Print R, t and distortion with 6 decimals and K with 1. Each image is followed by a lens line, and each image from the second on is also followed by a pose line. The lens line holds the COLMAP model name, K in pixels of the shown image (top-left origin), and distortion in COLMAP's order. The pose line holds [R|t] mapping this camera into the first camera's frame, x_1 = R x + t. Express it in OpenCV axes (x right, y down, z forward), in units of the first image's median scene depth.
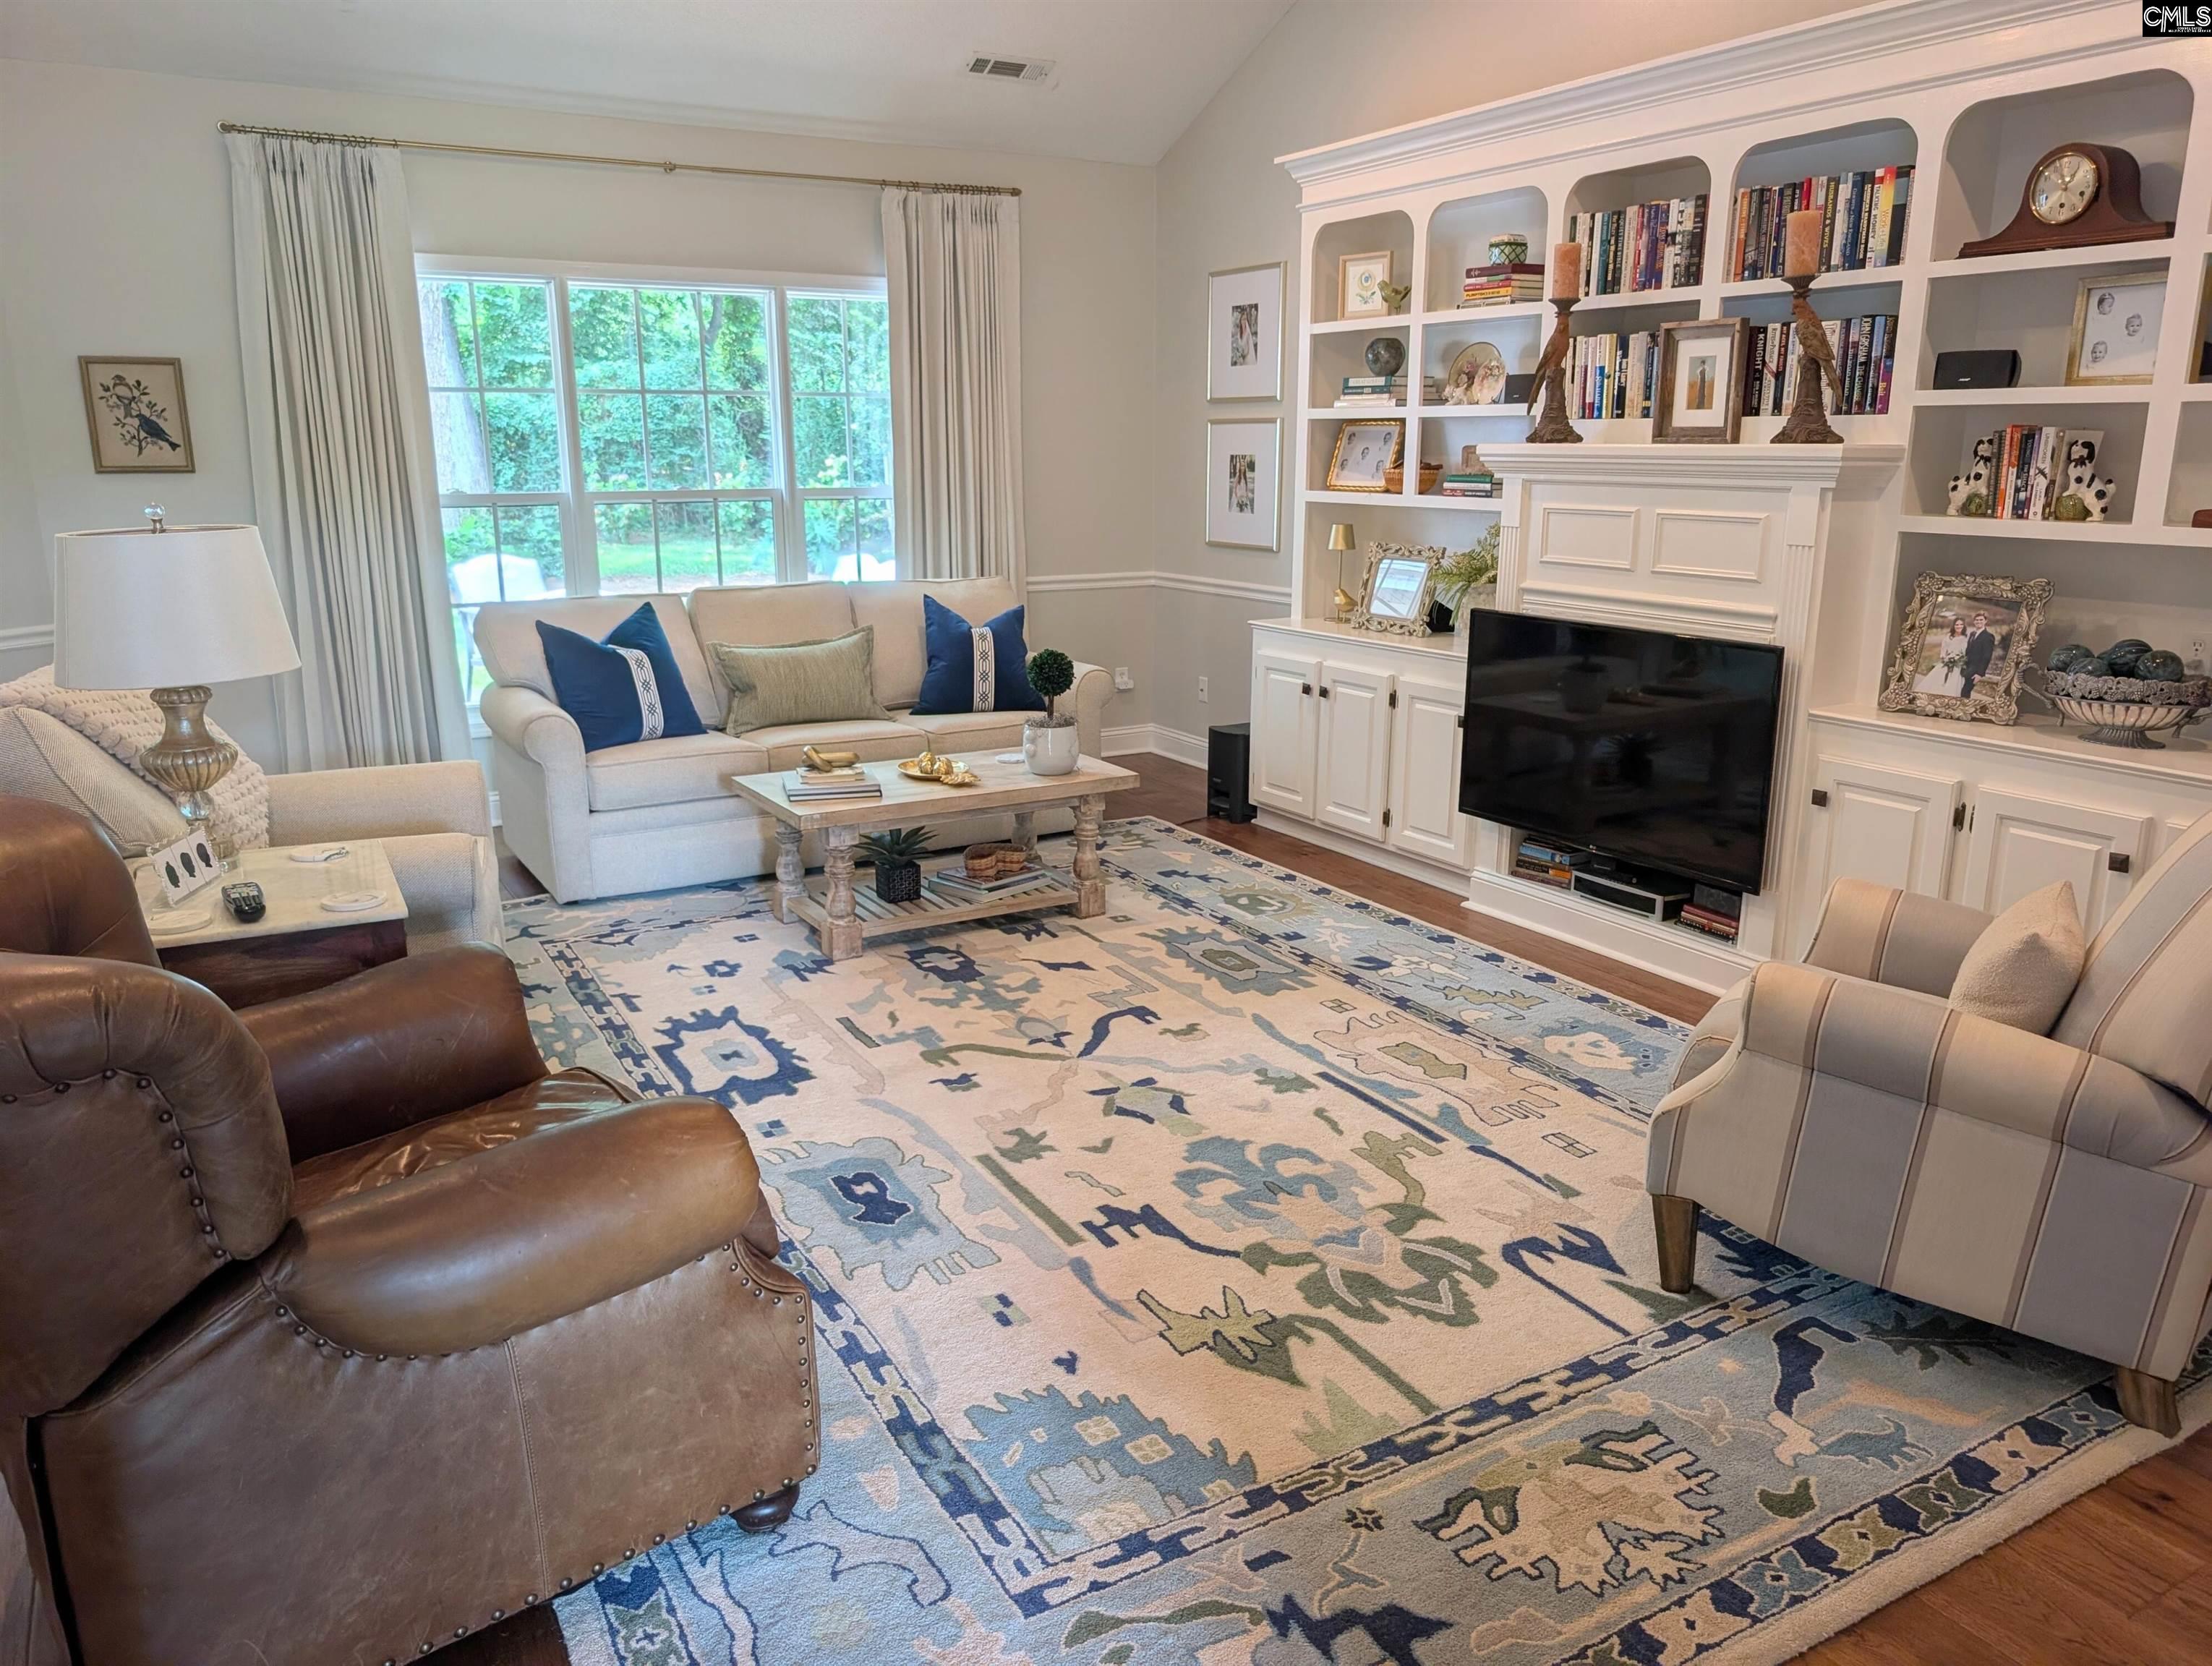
lens RADIAL K [[1588.7, 0, 1116.9], [0, 1588.7, 832.1], [0, 0, 1]] dist [0.021888, -0.022869]
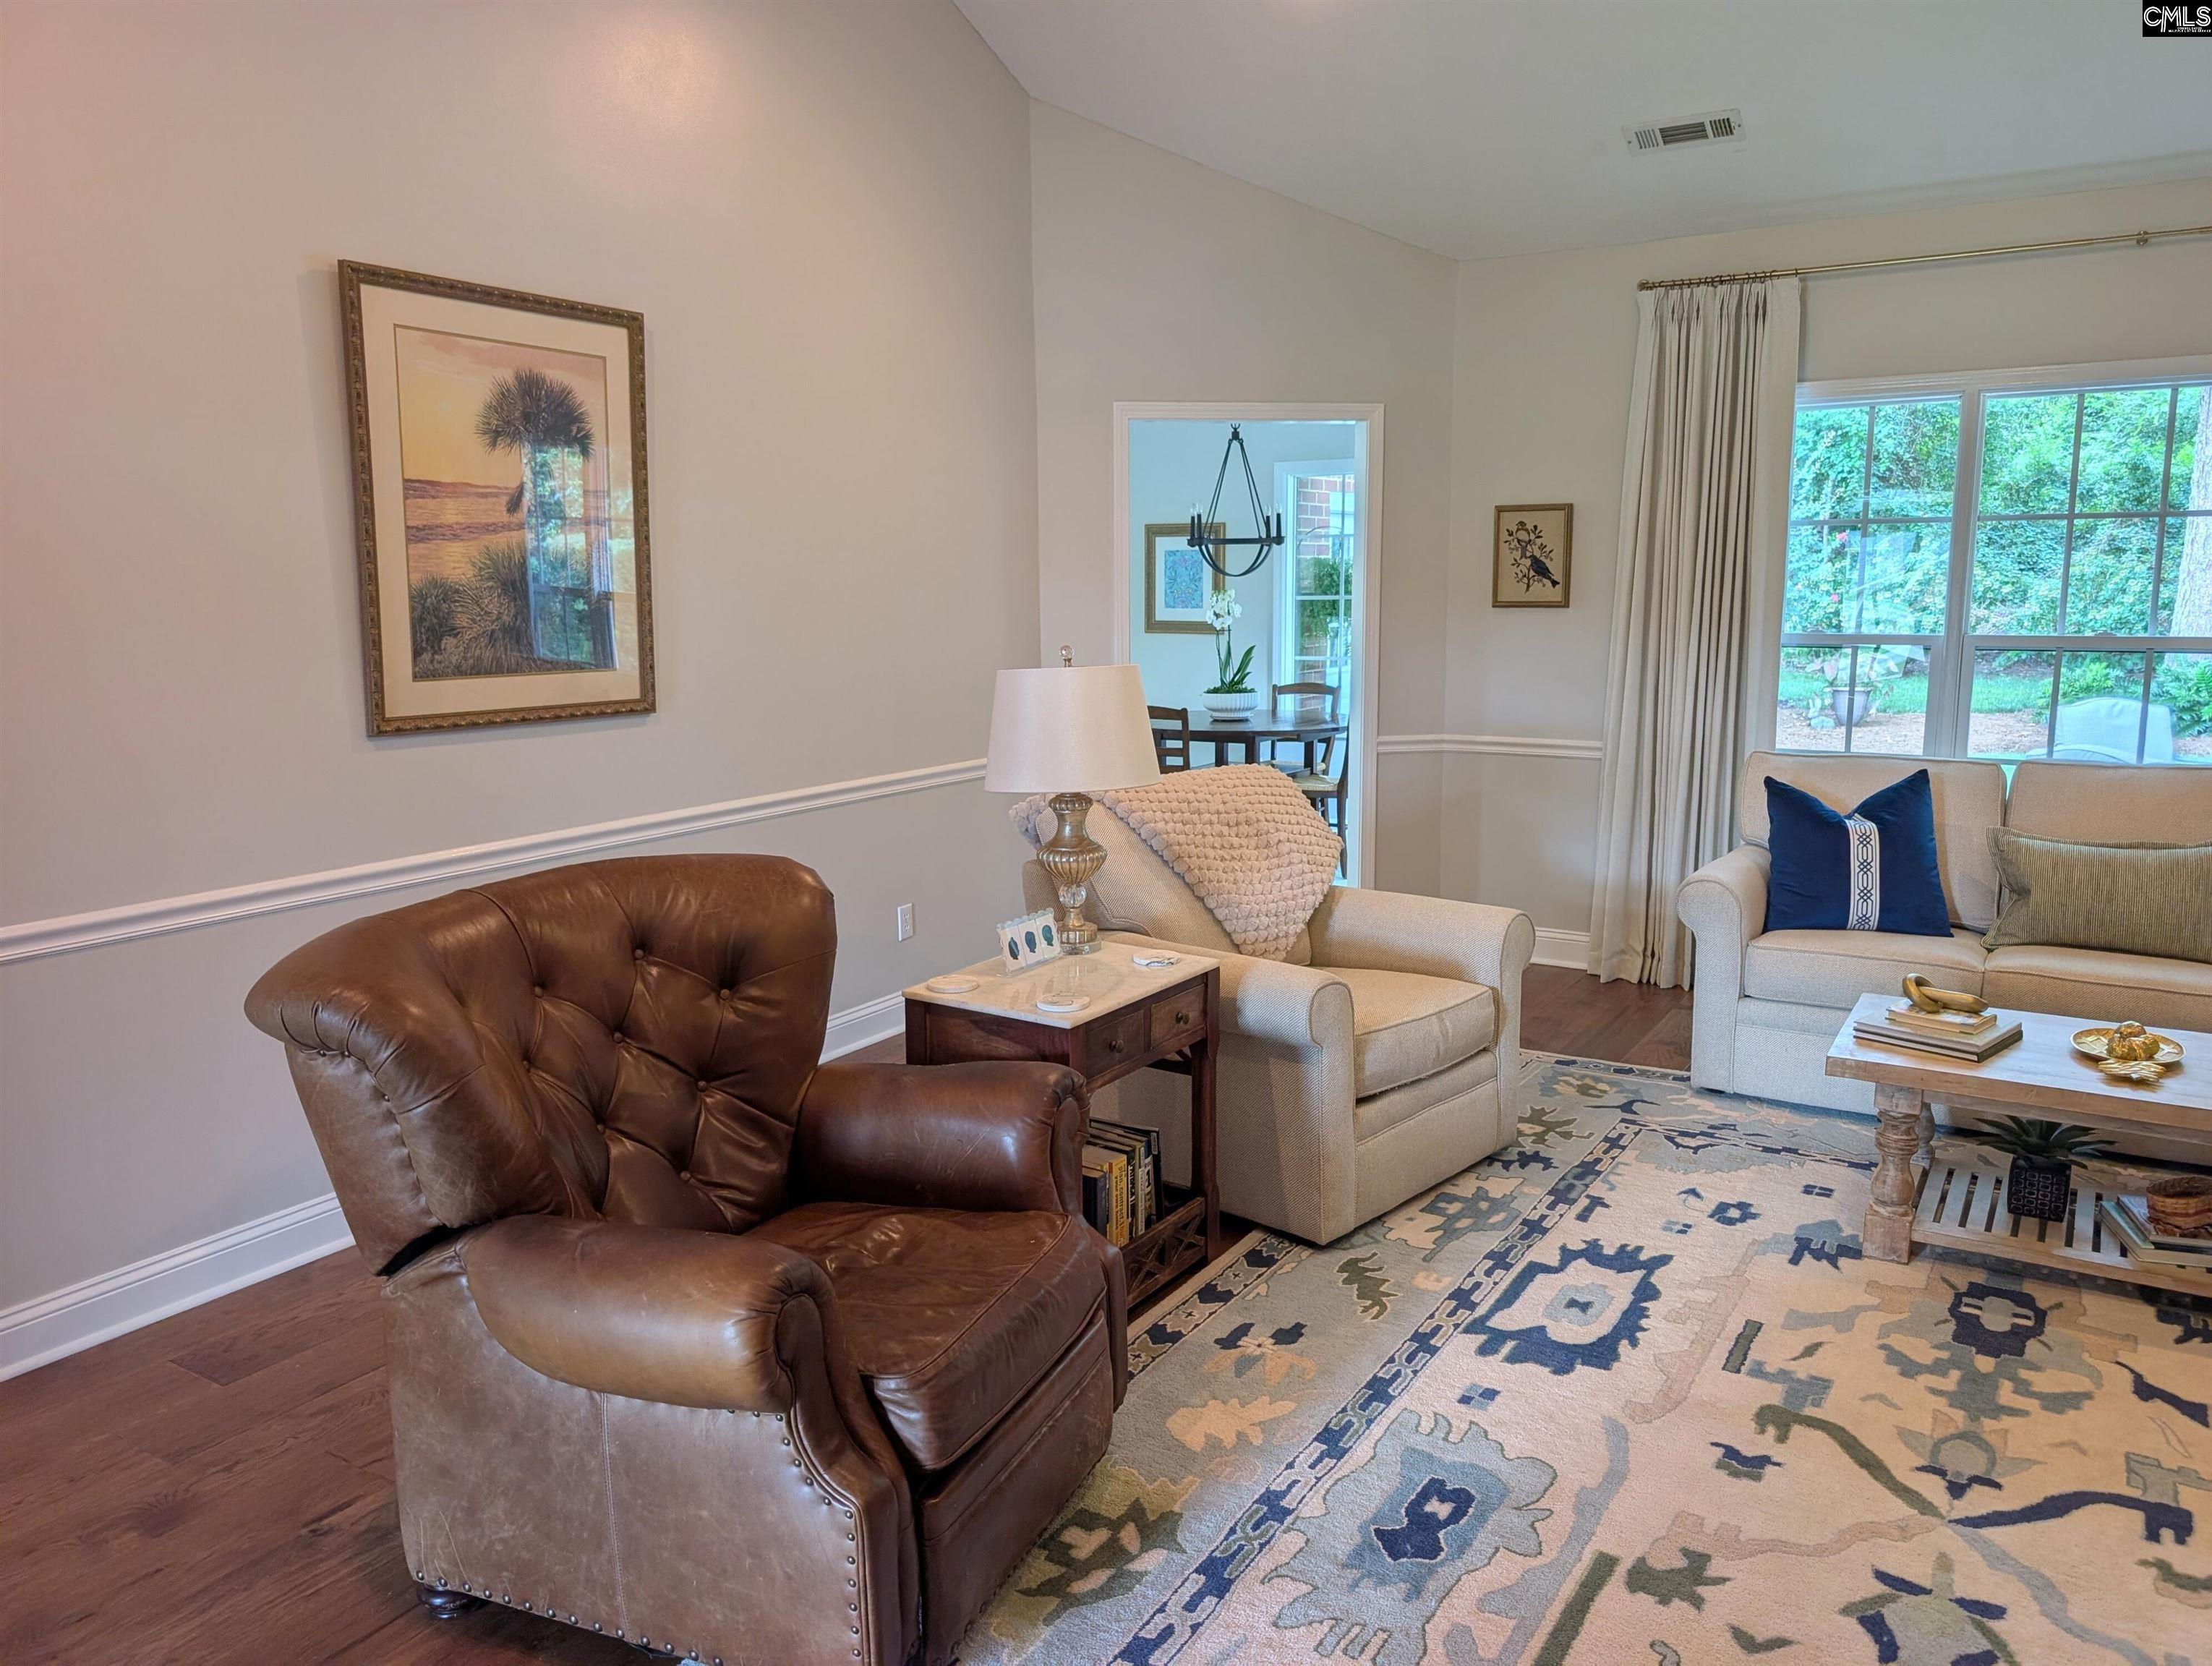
lens RADIAL K [[1589.4, 0, 1106.0], [0, 1589.4, 833.0], [0, 0, 1]] dist [0.004334, 0.001741]
pose [[0.459306, 0.142340, -0.876800, 0.253744], [-0.203462, 0.977694, 0.052136, -0.071336], [0.864663, 0.154449, 0.478021, 0.248865]]
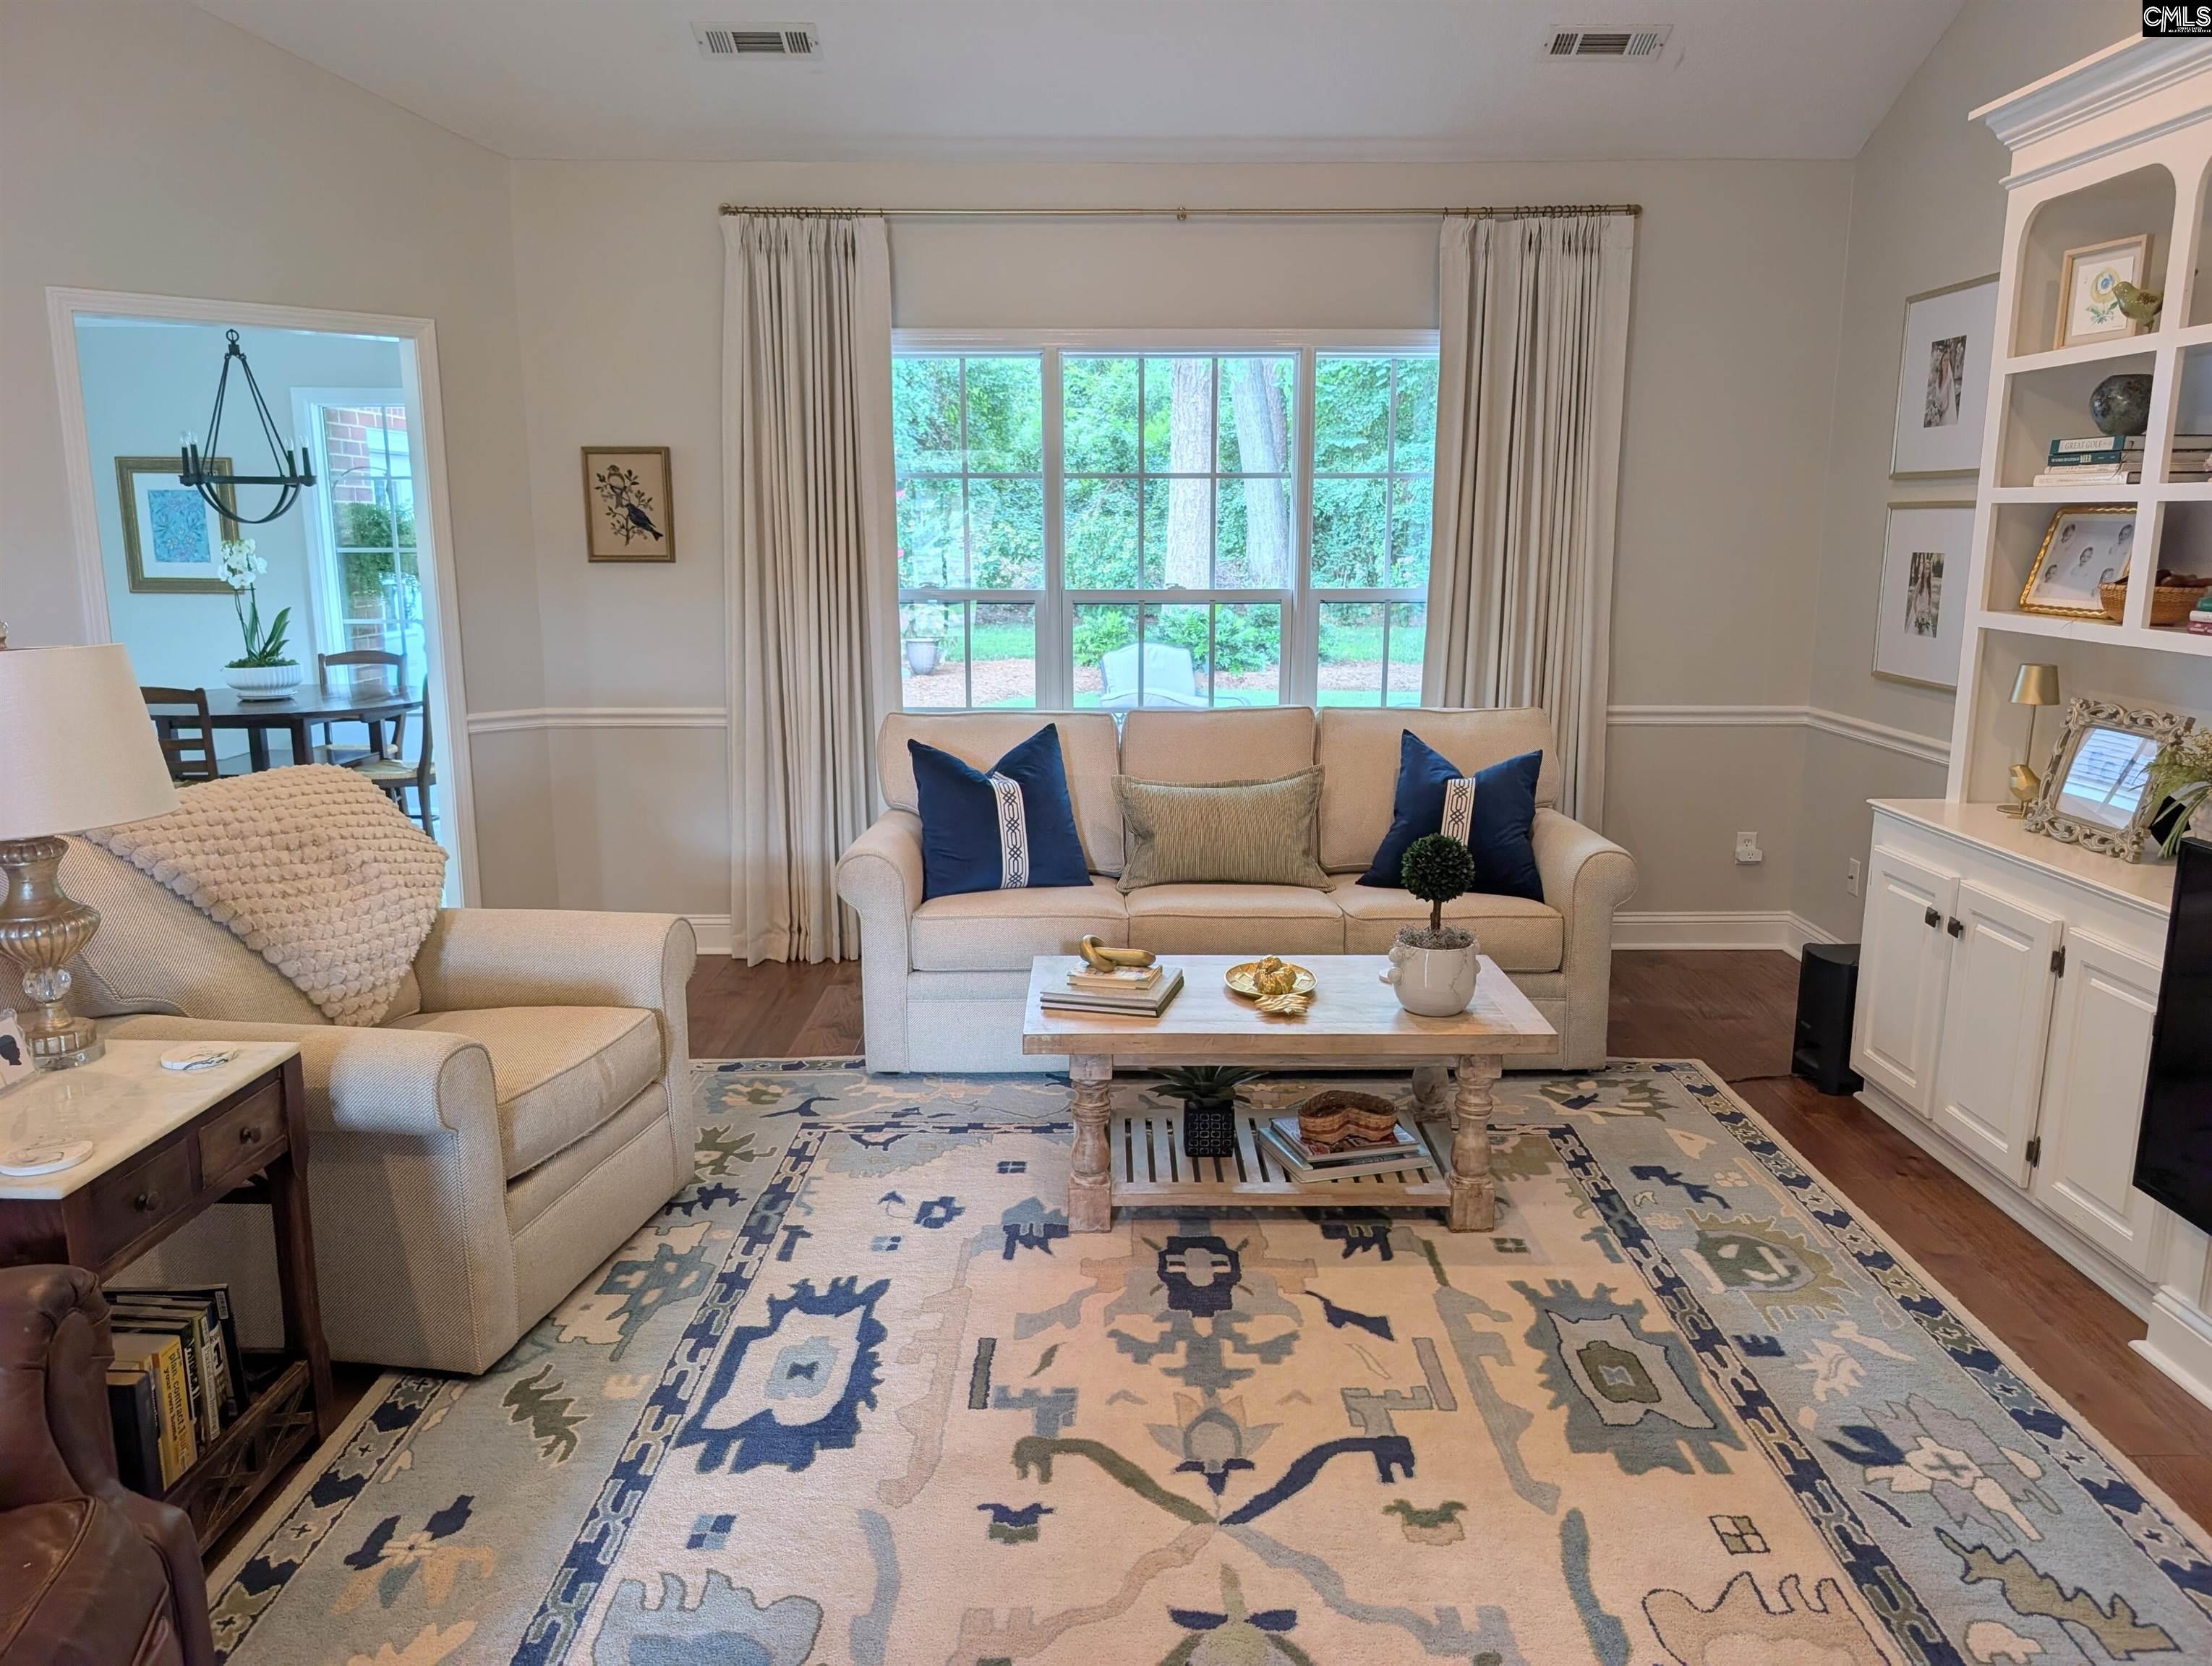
lens RADIAL K [[1588.7, 0, 1116.9], [0, 1588.7, 832.1], [0, 0, 1]] dist [0.021888, -0.022869]
pose [[0.867383, 0.098500, -0.487796, 0.157977], [-0.121567, 0.992458, -0.015761, -0.081396], [0.482564, 0.072971, 0.872815, 0.301083]]
